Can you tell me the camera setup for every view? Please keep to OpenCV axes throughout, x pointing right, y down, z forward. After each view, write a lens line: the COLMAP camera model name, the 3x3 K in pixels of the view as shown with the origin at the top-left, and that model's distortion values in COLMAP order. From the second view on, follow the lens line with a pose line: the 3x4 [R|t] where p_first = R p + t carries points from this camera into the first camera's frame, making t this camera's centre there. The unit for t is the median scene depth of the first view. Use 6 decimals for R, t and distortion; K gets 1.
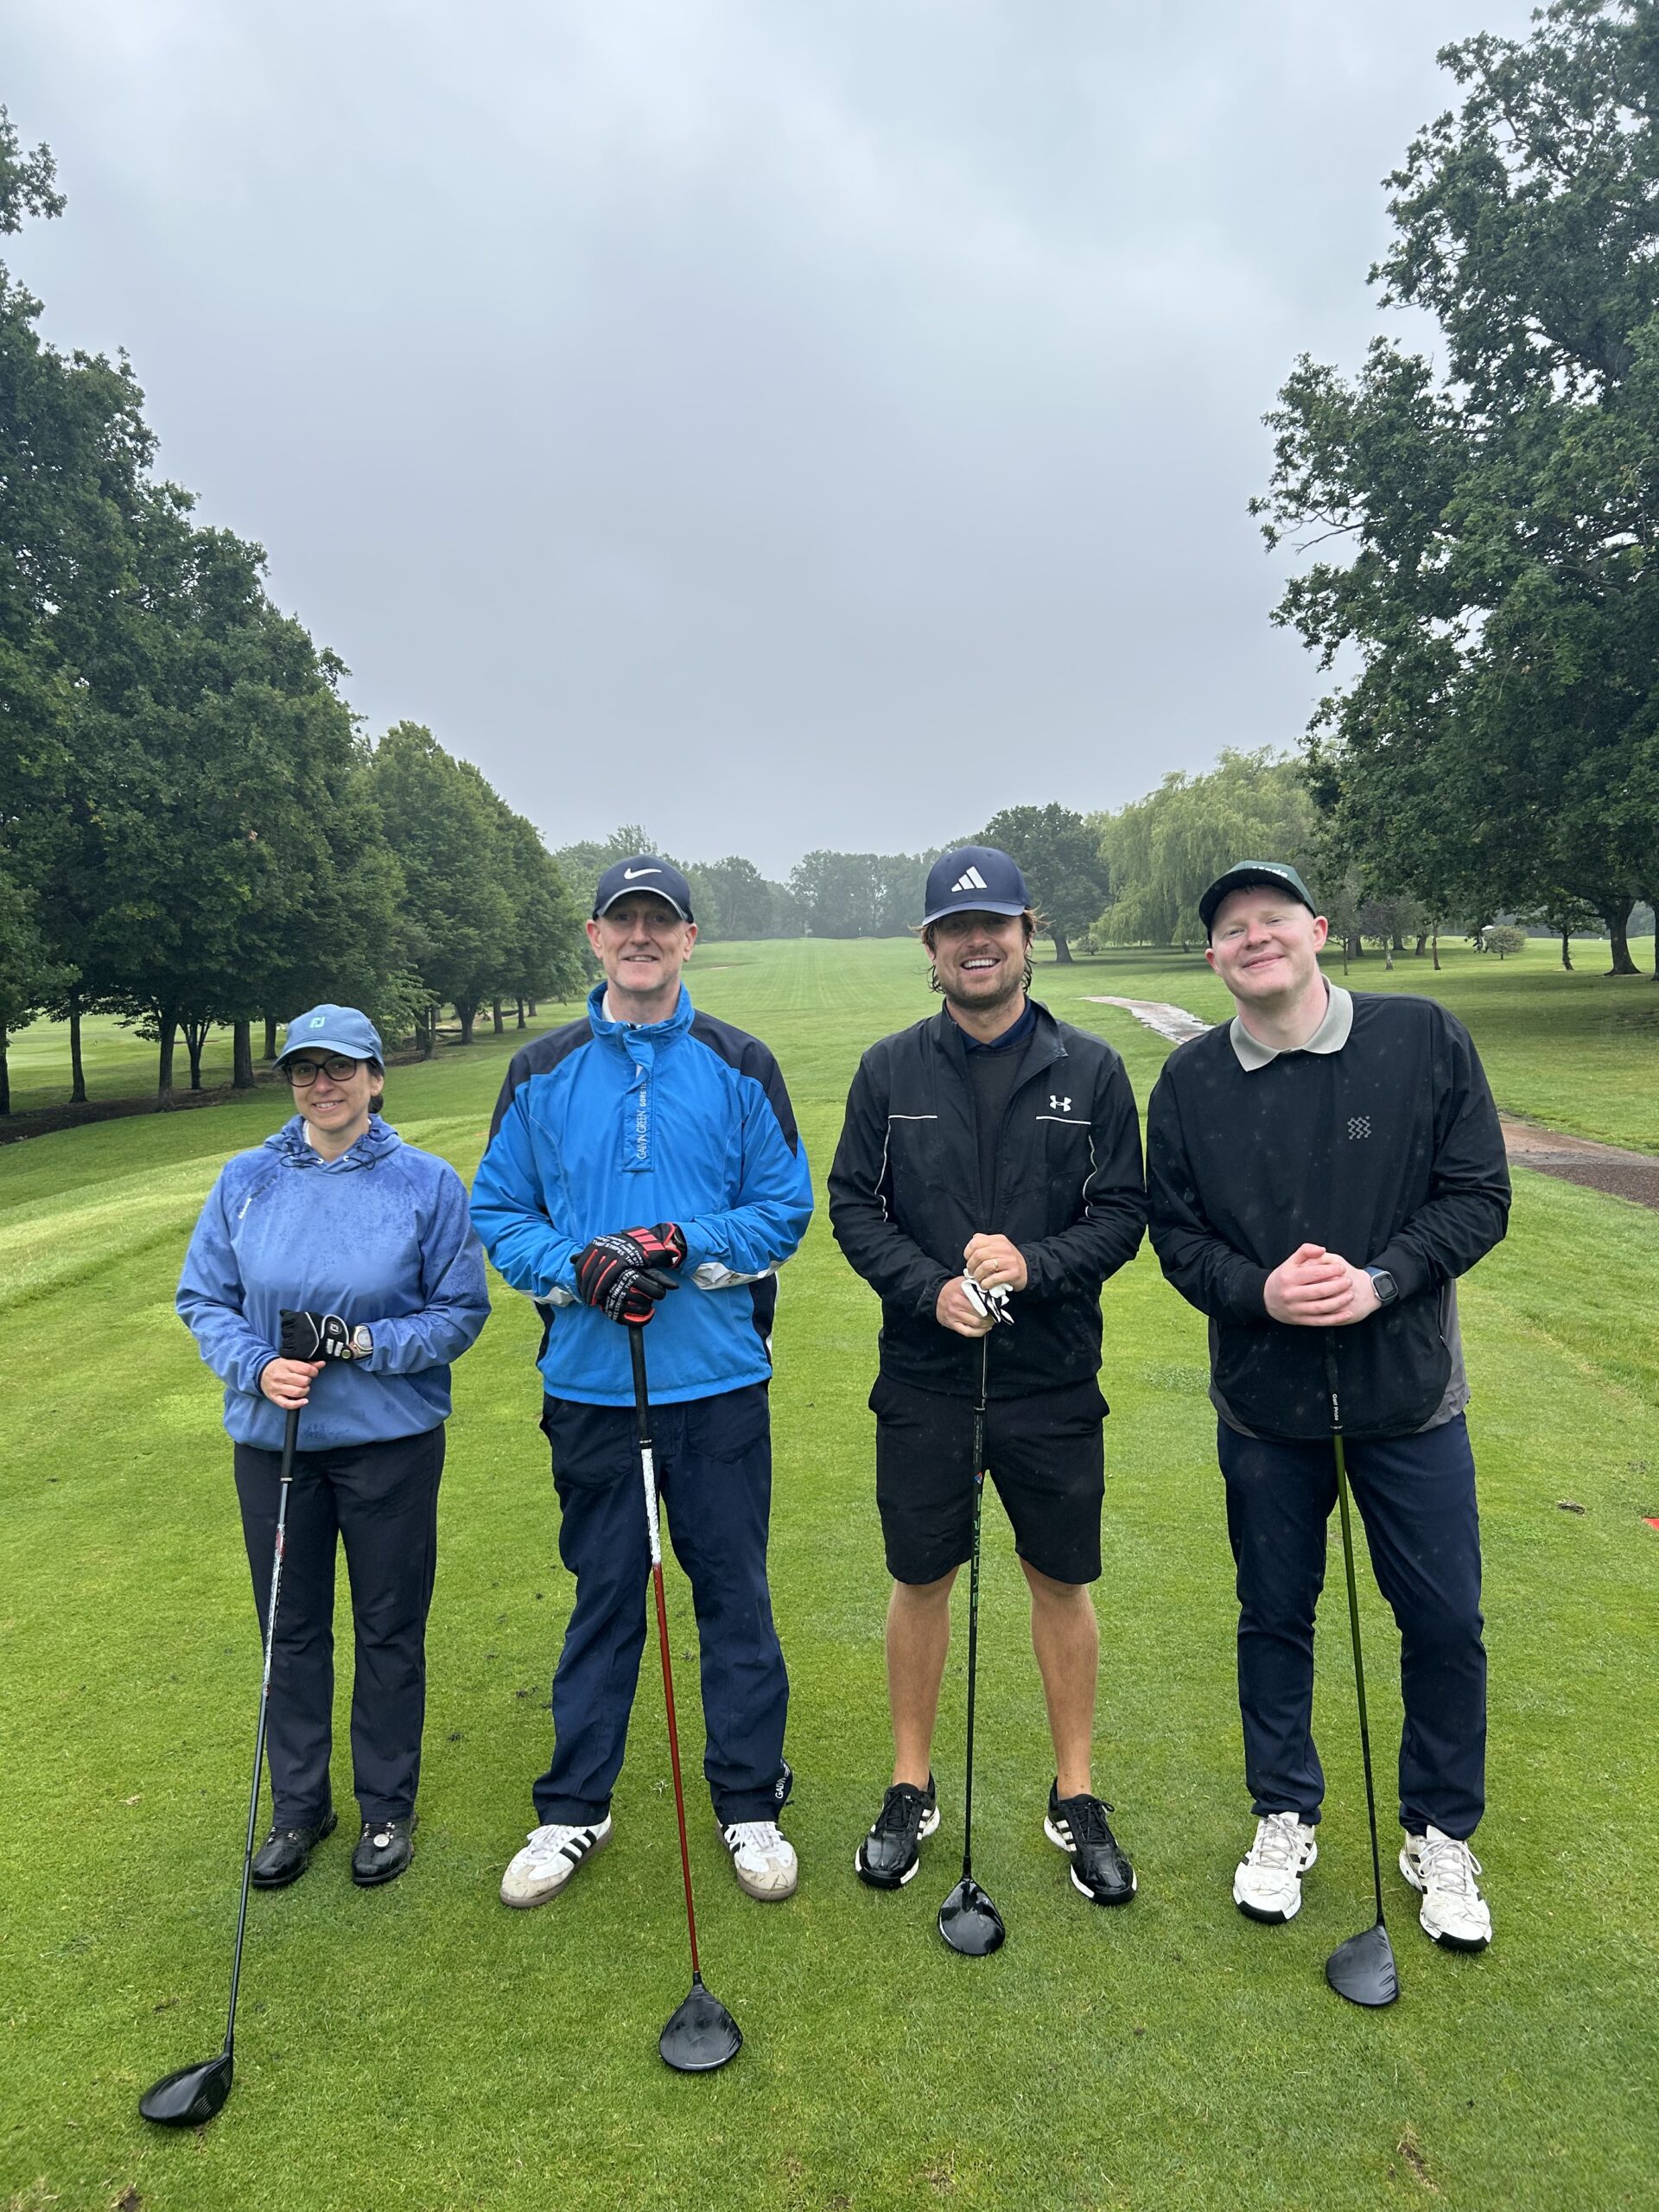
lens RADIAL K [[1636.4, 0, 836.8], [0, 1636.4, 1108.3], [0, 0, 1]] dist [0.027769, -0.003938]
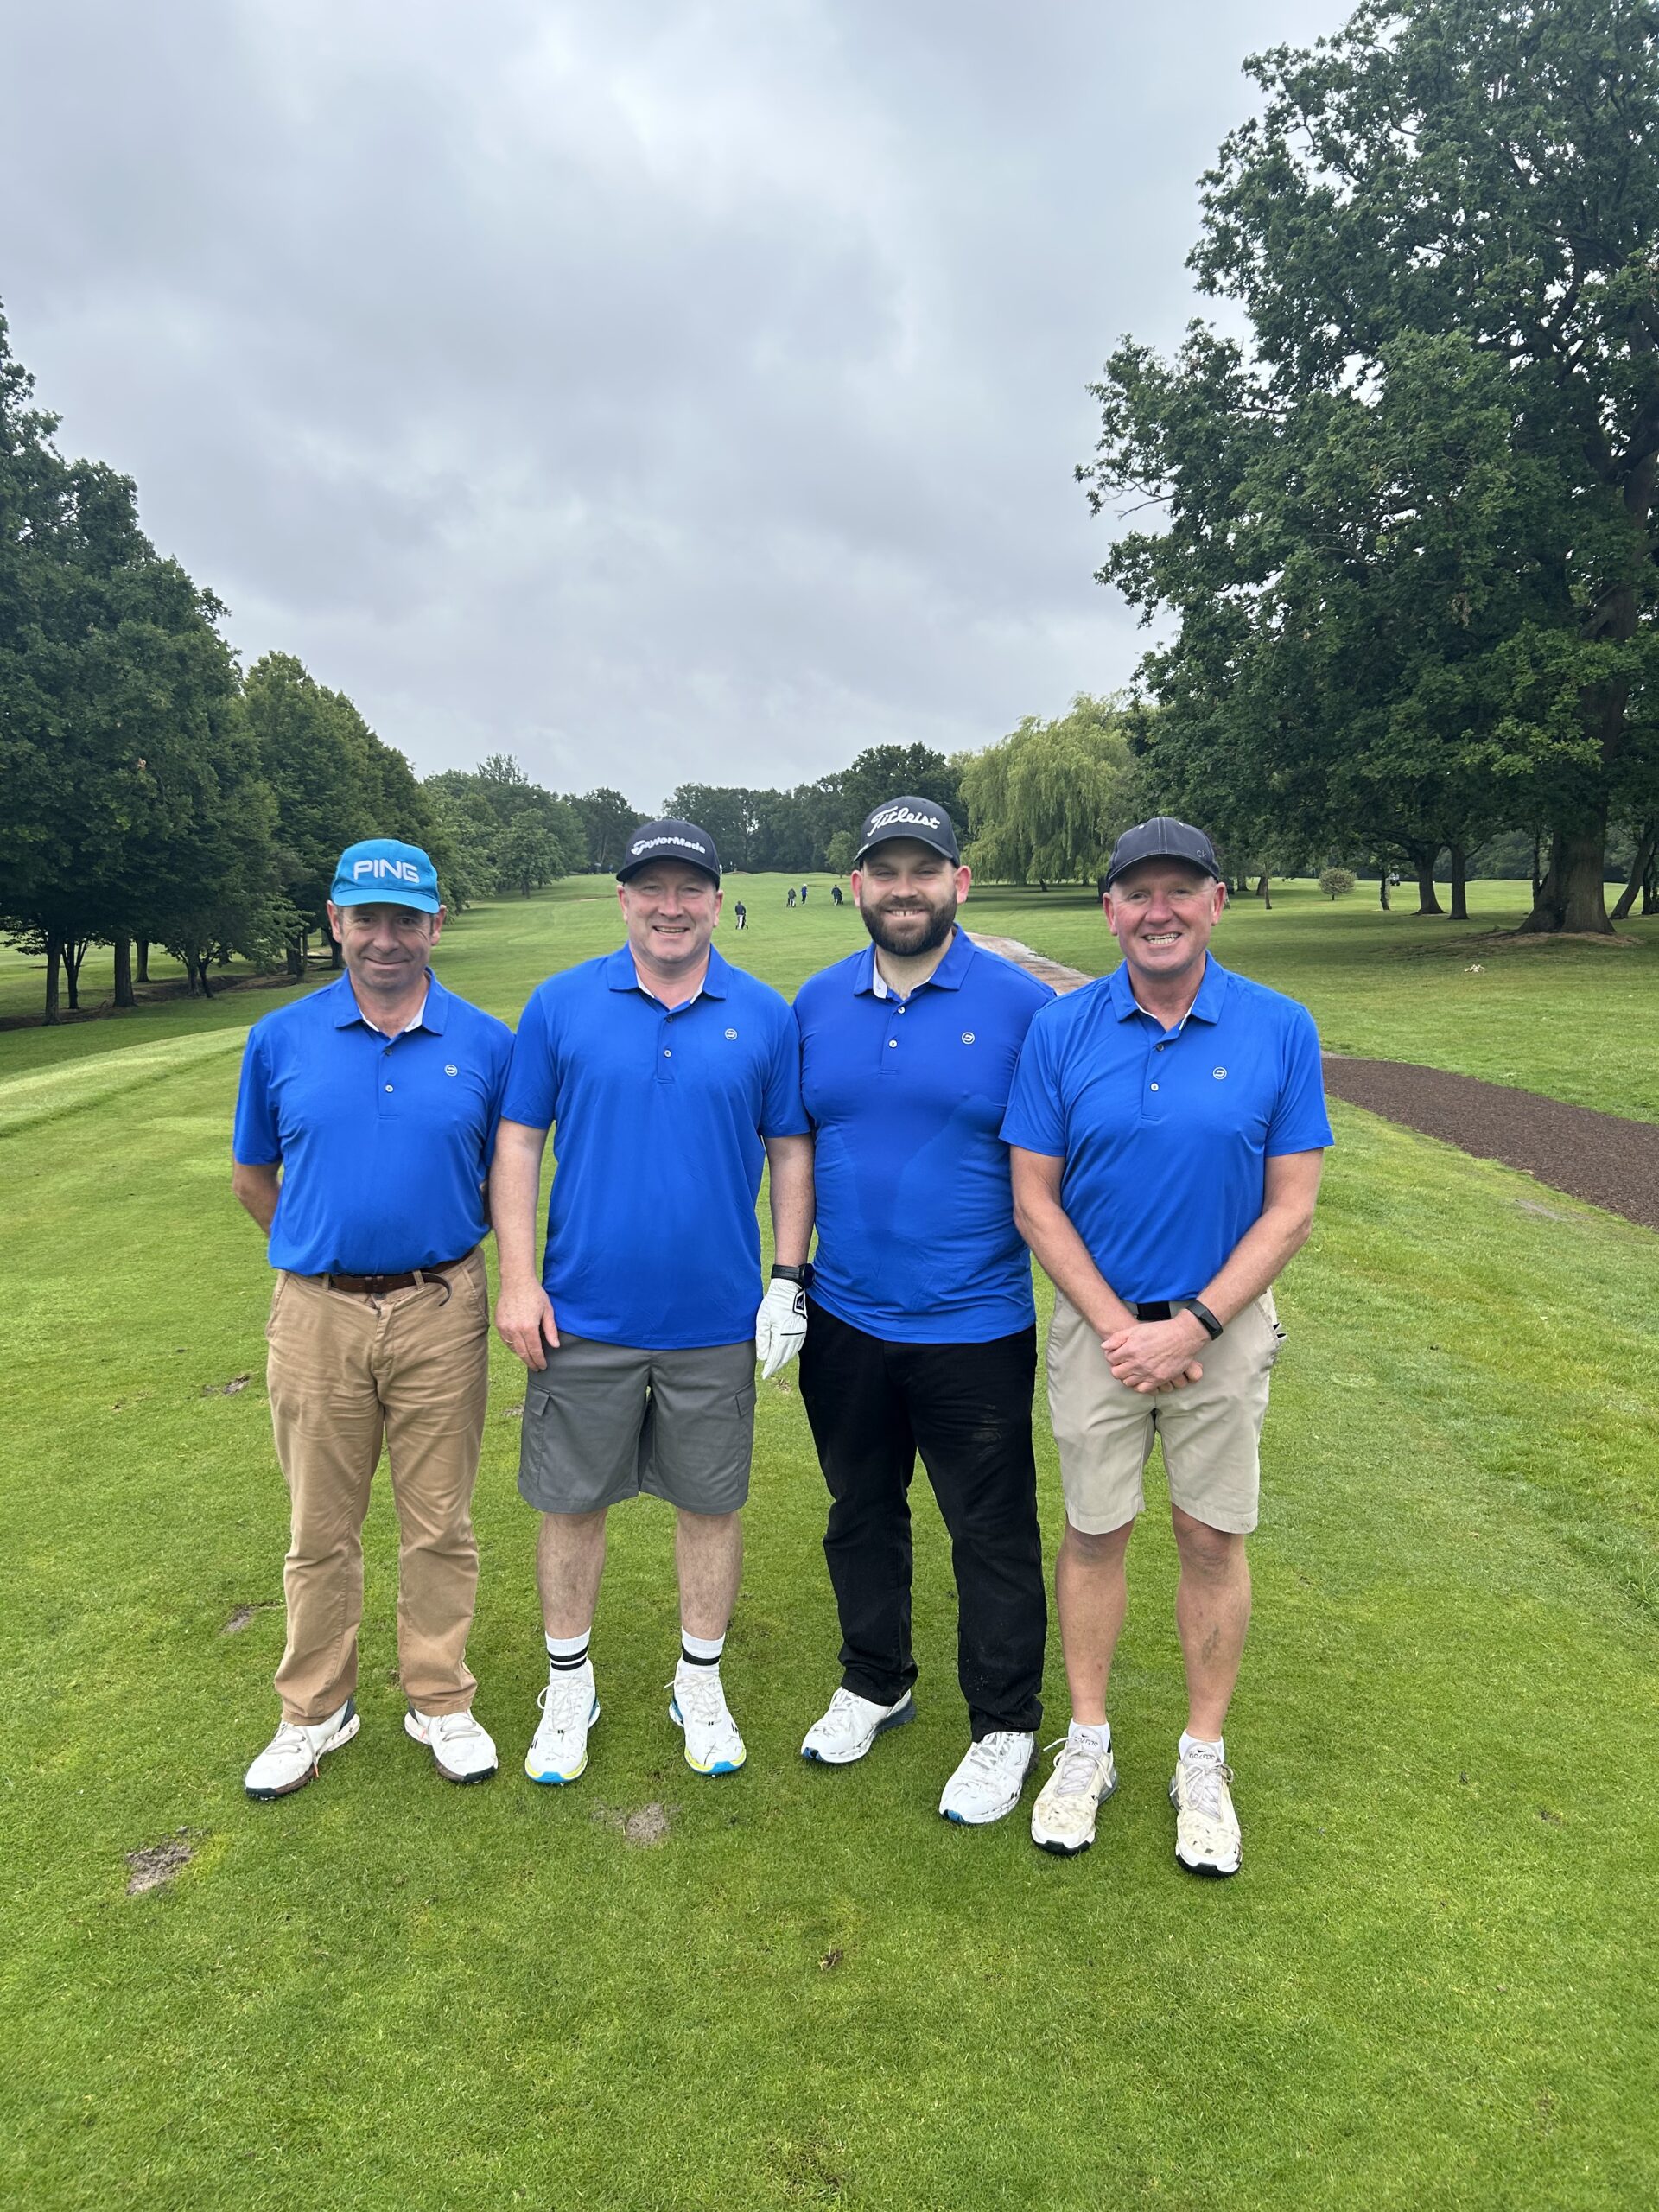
lens RADIAL K [[1647.3, 0, 829.5], [0, 1647.3, 1106.0], [0, 0, 1]] dist [0.021393, -0.009594]
pose [[0.997428, 0.004269, 0.071555, 0.012306], [-0.006858, 0.999329, 0.035976, 0.011164], [-0.071353, -0.036374, 0.996788, -0.083443]]
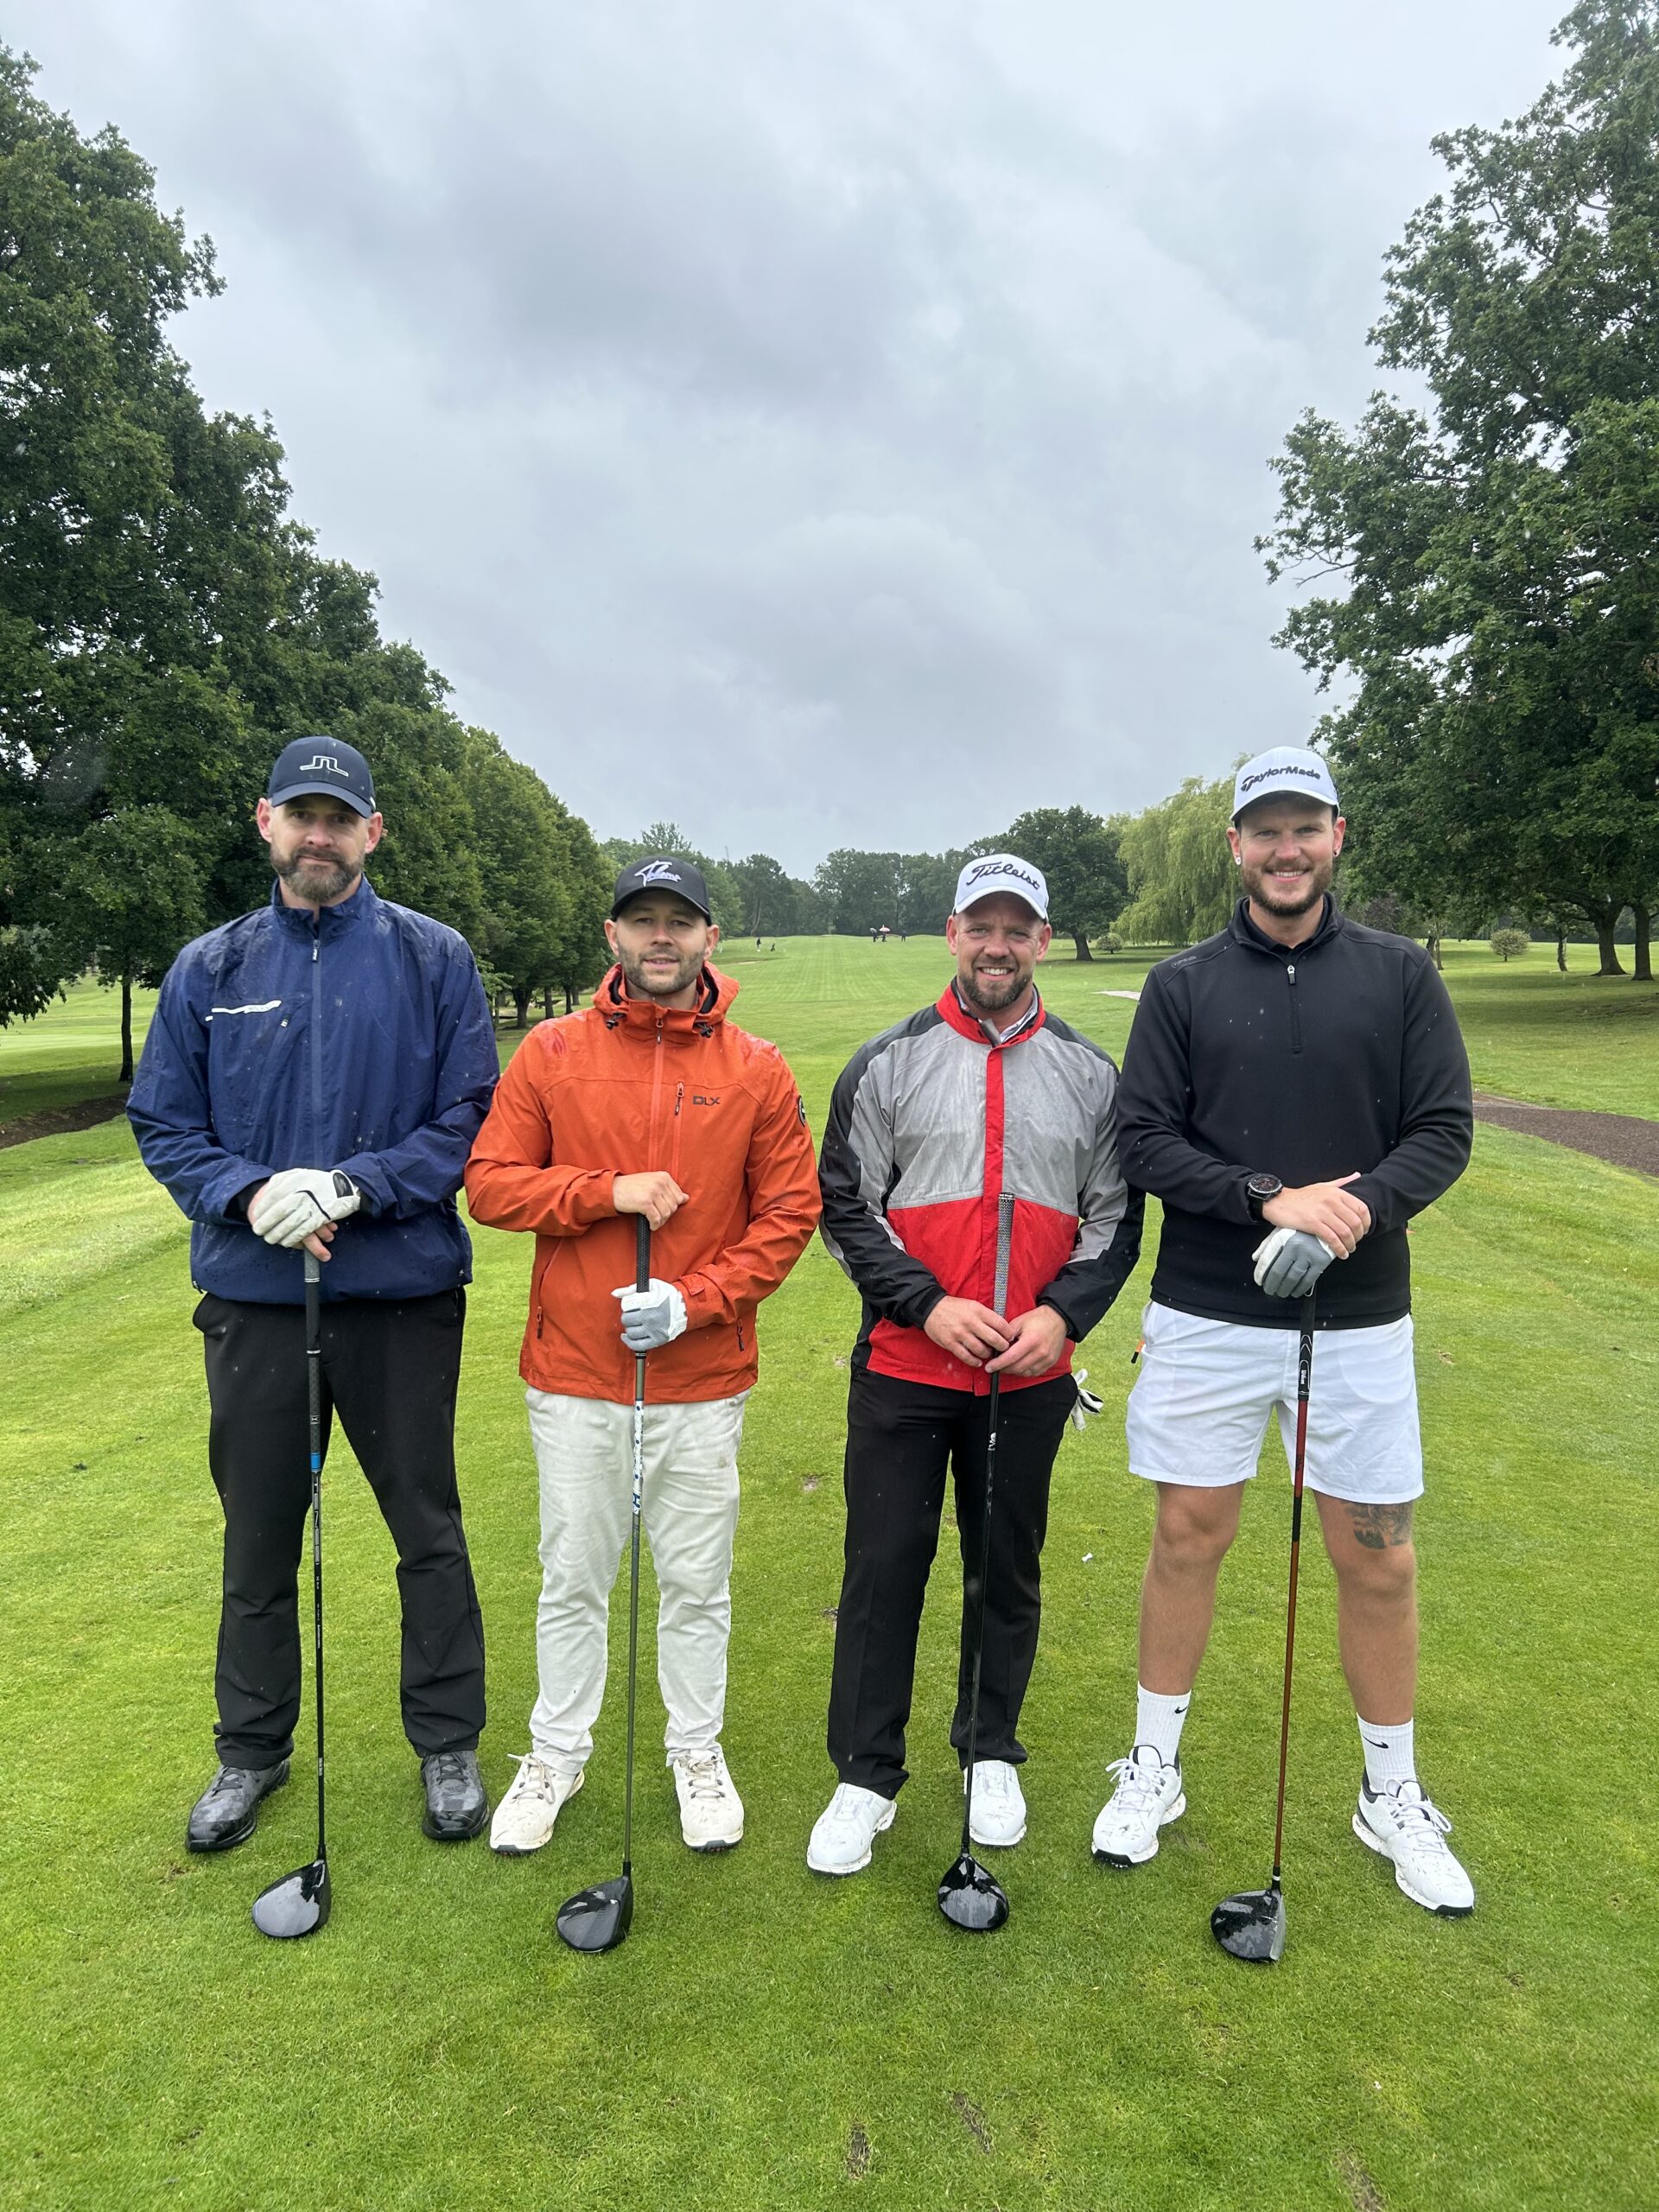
lens RADIAL K [[1649.9, 0, 821.3], [0, 1649.9, 1121.1], [0, 0, 1]] dist [0.016172, -0.013487]
pose [[0.999714, 0.014408, -0.019099, -0.012840], [-0.014257, 0.999866, 0.007996, 0.016172], [0.019211, -0.007721, 0.999786, -0.112949]]
